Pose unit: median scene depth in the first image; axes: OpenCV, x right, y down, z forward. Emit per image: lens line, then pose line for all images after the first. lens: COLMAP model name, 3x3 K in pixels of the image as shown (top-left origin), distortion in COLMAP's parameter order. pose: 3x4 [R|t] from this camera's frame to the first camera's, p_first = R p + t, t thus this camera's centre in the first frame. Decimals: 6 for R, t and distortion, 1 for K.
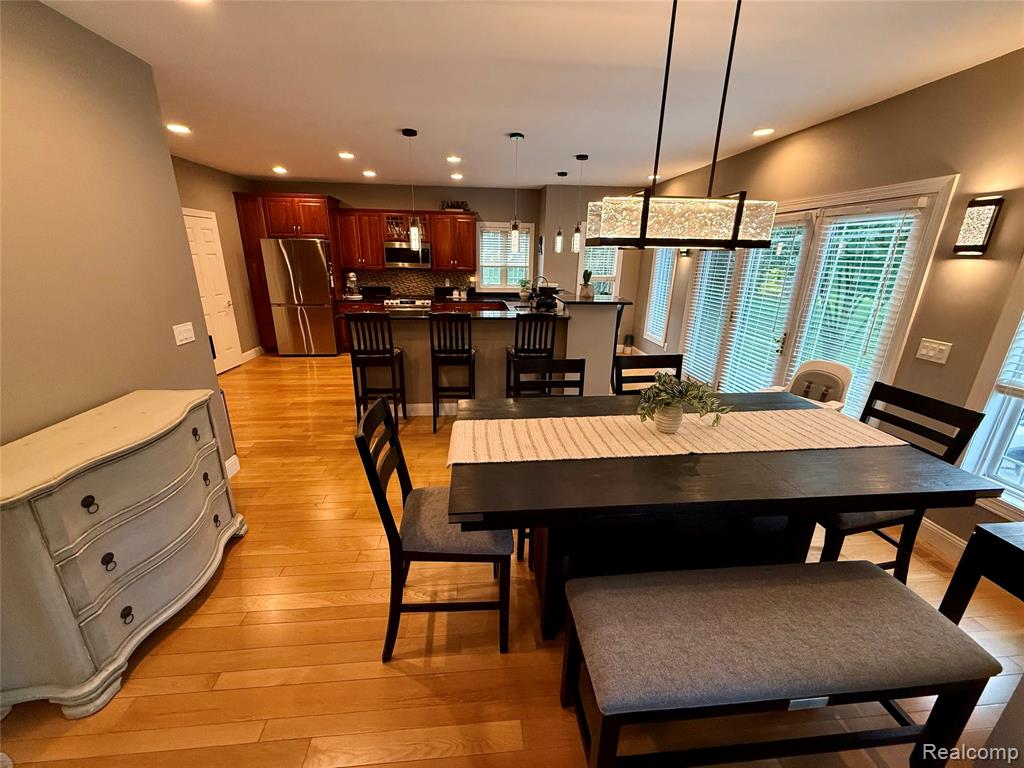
lens RADIAL K [[407.4, 0, 510.2], [0, 407.4, 384.0], [0, 0, 1]] dist [0.000322, 0.000019]
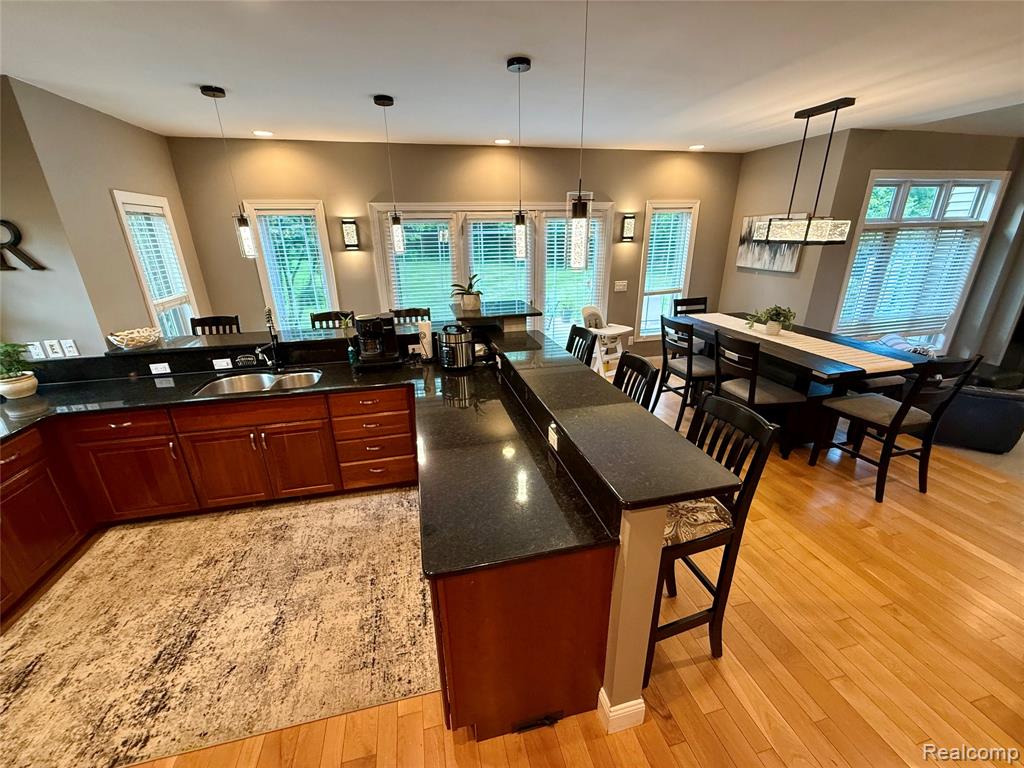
lens RADIAL K [[407.4, 0, 510.2], [0, 407.4, 384.0], [0, 0, 1]] dist [0.000322, 0.000019]
pose [[-0.145950, -0.363613, 0.920046, -0.407848], [0.311512, 0.865804, 0.391592, -0.259307], [-0.938967, 0.343758, -0.013094, 0.692840]]
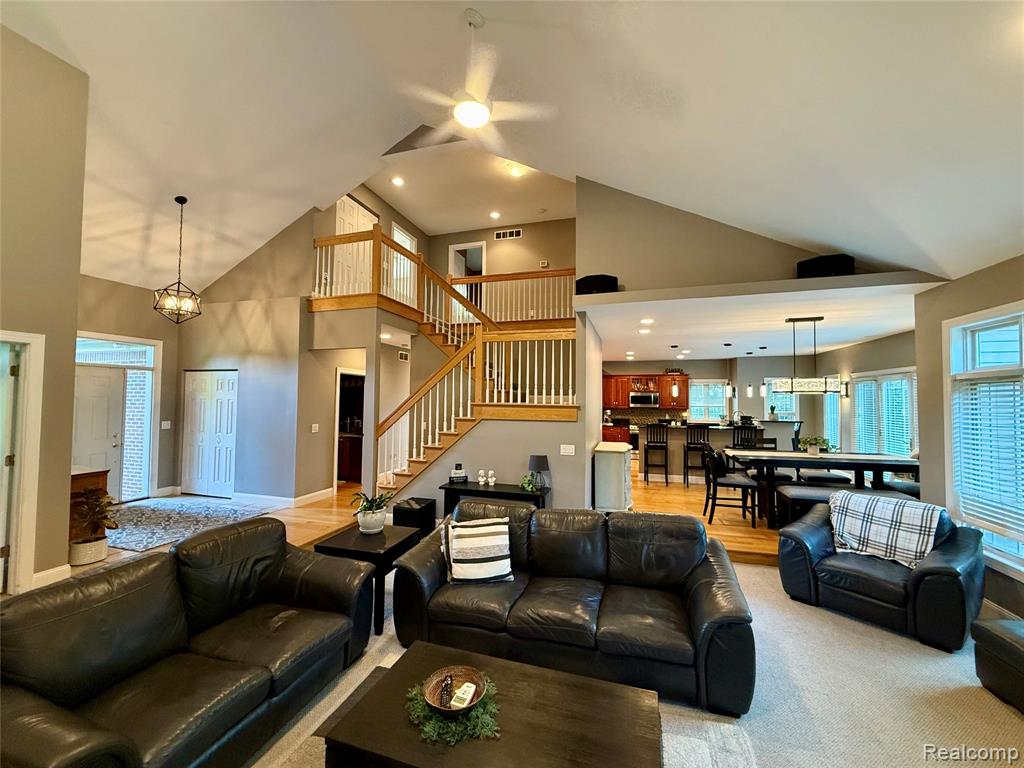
lens RADIAL K [[407.4, 0, 510.2], [0, 407.4, 384.0], [0, 0, 1]] dist [0.000322, 0.000019]
pose [[0.927025, -0.026140, -0.374087, -0.144439], [-0.104837, 0.939725, -0.325462, 0.234573], [0.360047, 0.340929, 0.868409, -0.699781]]
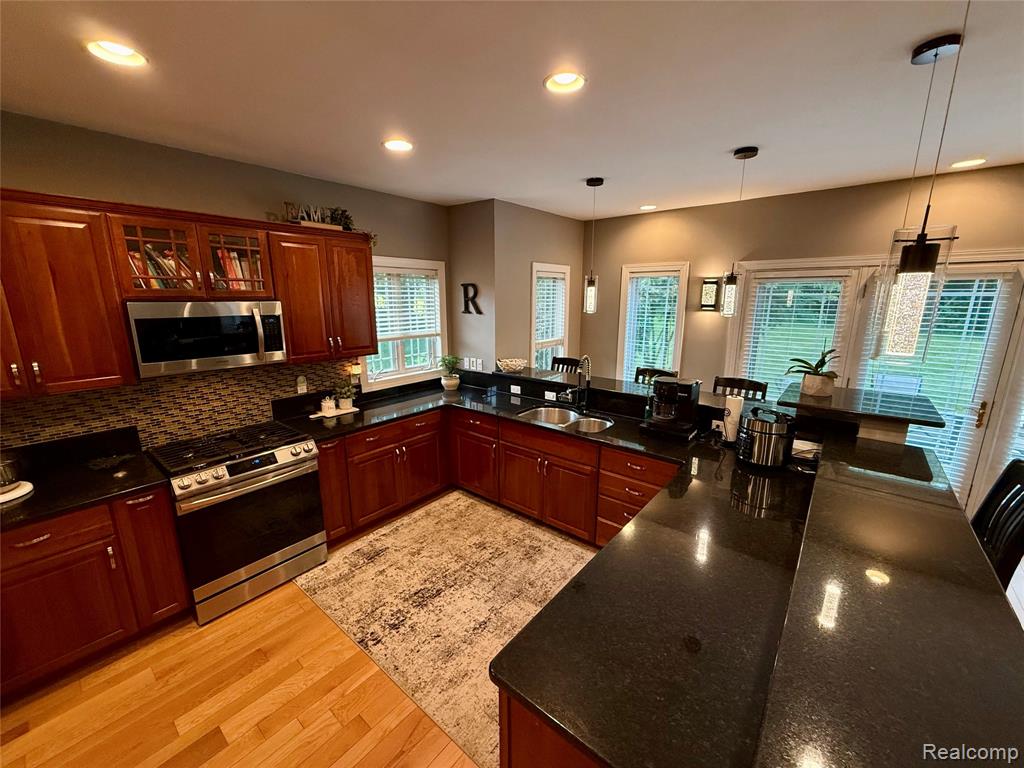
lens RADIAL K [[407.4, 0, 510.2], [0, 407.4, 384.0], [0, 0, 1]] dist [0.000322, 0.000019]
pose [[0.700317, -0.174806, 0.692098, -0.348592], [0.233963, 0.972206, 0.008813, -0.232772], [-0.674402, 0.155753, 0.721750, 0.613660]]
